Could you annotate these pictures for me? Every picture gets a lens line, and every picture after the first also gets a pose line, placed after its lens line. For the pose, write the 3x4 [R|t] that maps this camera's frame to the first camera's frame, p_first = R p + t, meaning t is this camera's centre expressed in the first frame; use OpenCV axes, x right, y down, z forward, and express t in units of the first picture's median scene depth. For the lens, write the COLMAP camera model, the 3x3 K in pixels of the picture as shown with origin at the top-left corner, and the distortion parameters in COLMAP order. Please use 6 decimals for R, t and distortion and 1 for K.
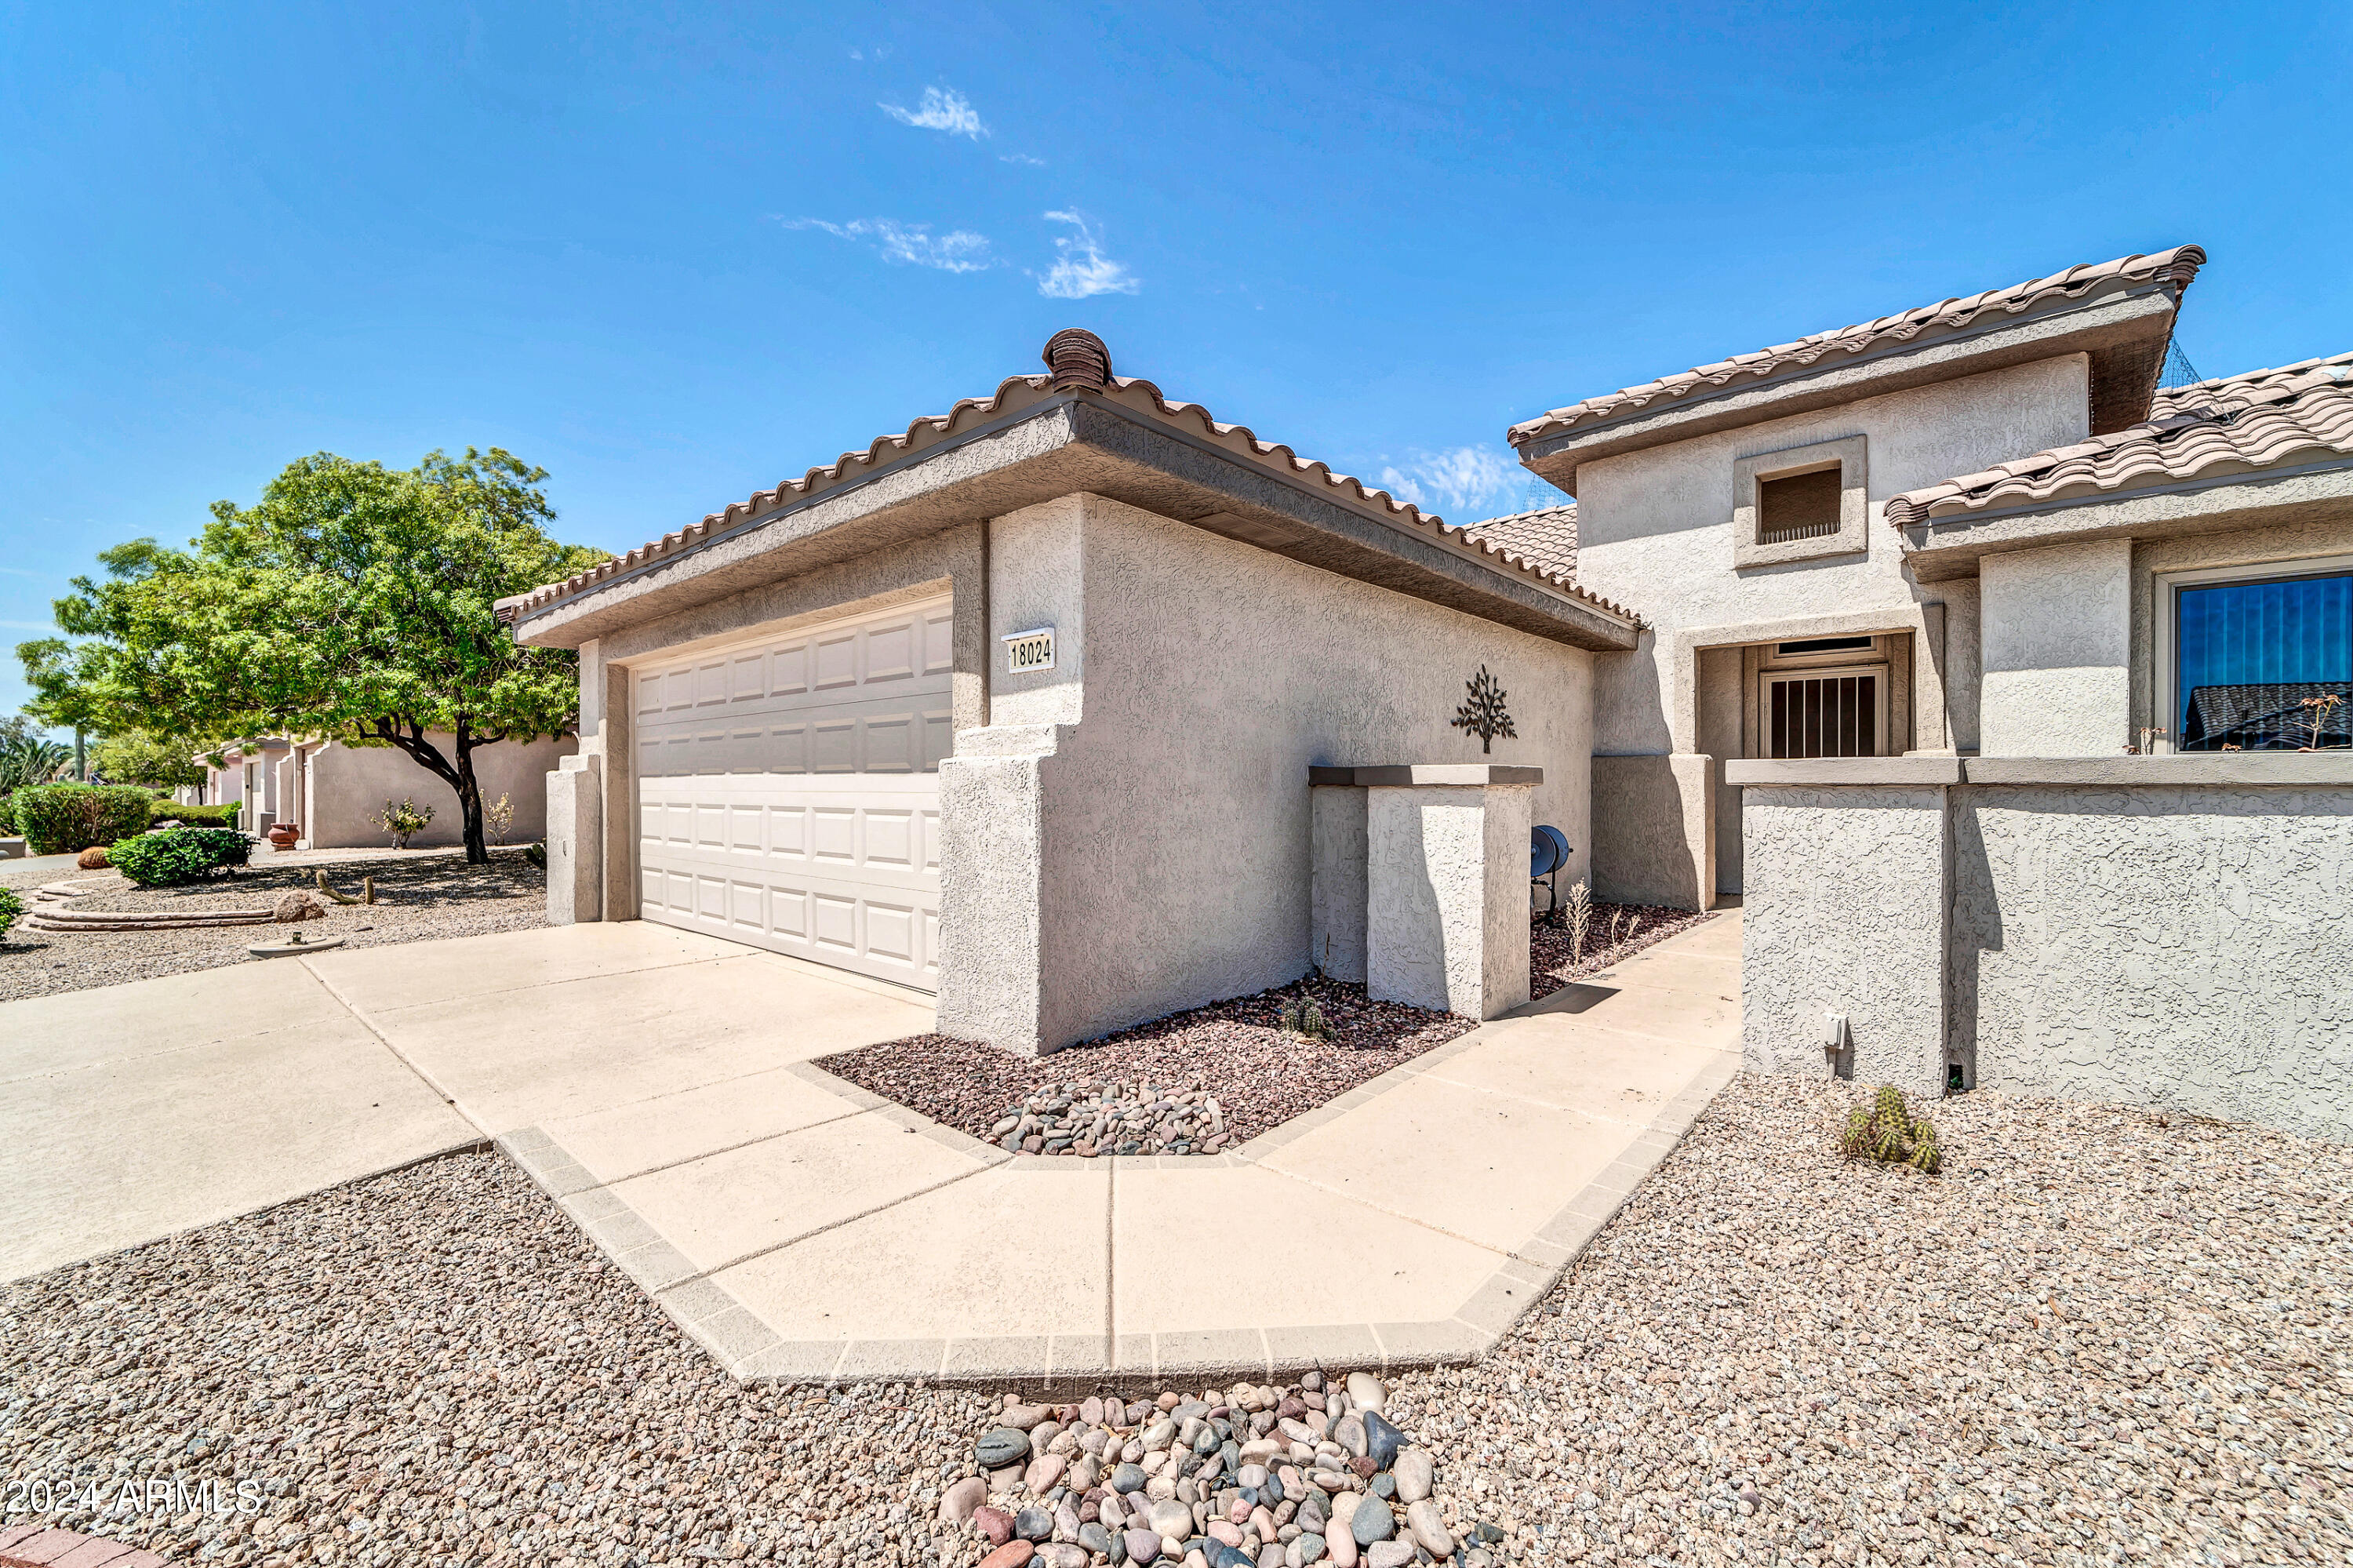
lens RADIAL K [[951.8, 0, 1176.5], [0, 951.8, 784.0], [0, 0, 1]] dist [0.001610, -0.000018]
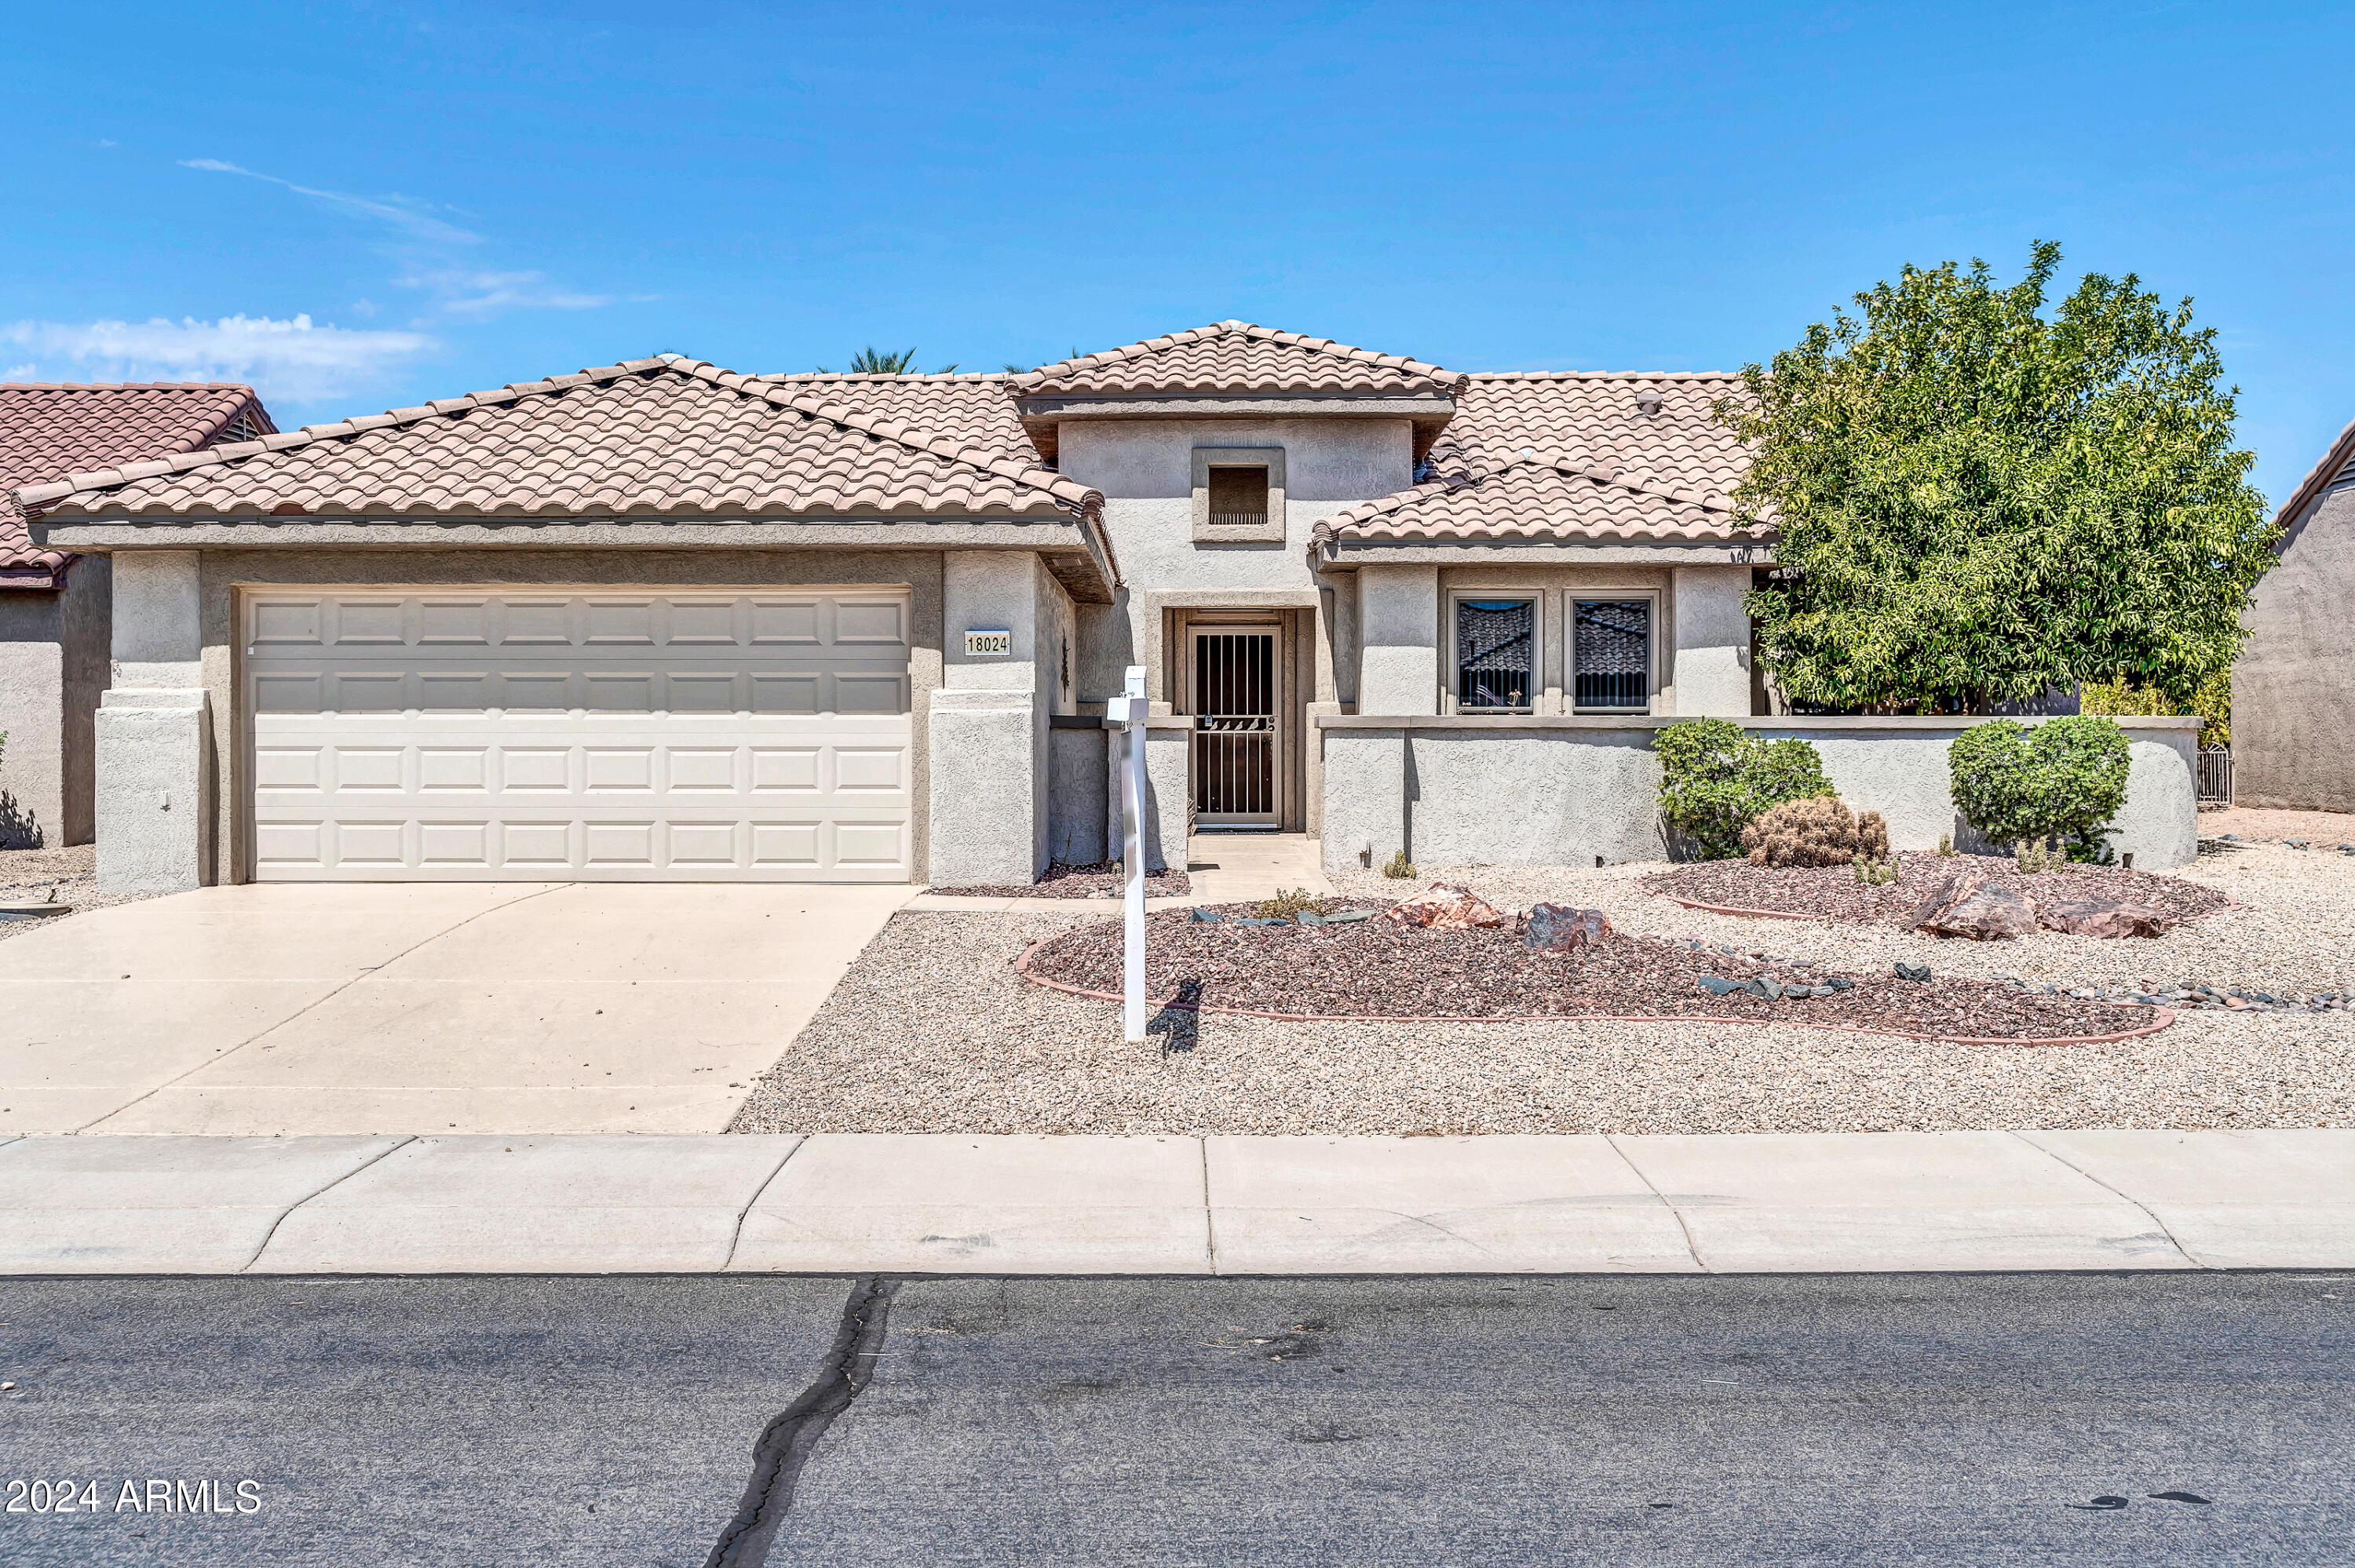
lens RADIAL K [[2370.5, 0, 1177.5], [0, 2370.5, 784.0], [0, 0, 1]] dist [-0.003434, 0.000490]
pose [[0.745159, -0.014475, 0.666729, -1.634962], [-0.001750, 0.999719, 0.023660, 0.000827], [-0.666884, -0.018798, 0.744924, -1.379136]]
